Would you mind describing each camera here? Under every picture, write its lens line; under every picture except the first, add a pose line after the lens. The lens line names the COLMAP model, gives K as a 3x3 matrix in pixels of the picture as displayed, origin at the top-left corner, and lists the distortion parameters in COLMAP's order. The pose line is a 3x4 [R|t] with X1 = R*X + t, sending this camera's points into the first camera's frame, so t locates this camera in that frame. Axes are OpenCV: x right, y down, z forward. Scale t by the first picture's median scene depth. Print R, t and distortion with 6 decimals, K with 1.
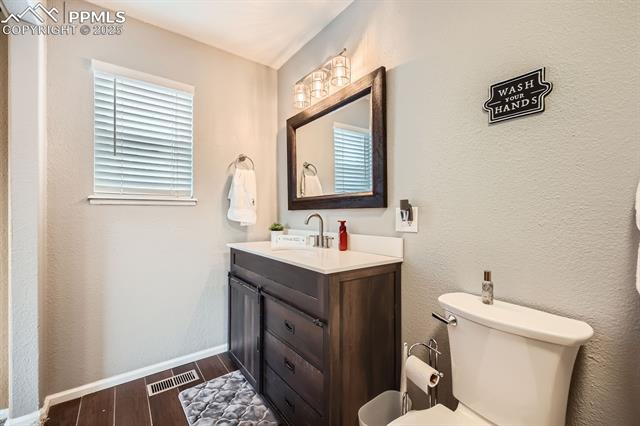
lens RADIAL K [[270.7, 0, 317.9], [0, 270.7, 214.7], [0, 0, 1]] dist [0.004561, -0.001649]
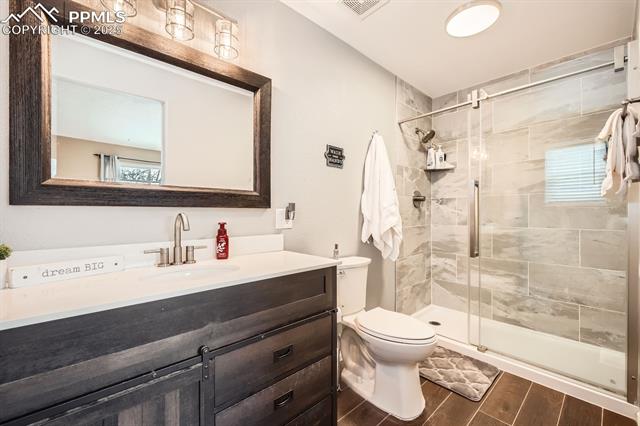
lens RADIAL K [[270.7, 0, 318.0], [0, 270.7, 212.1], [0, 0, 1]] dist [0.004561, -0.001649]
pose [[-0.104234, 0.002096, 0.994551, -0.871814], [-0.000749, 0.999997, -0.002186, -0.009592], [-0.994553, -0.000973, -0.104232, 0.921321]]
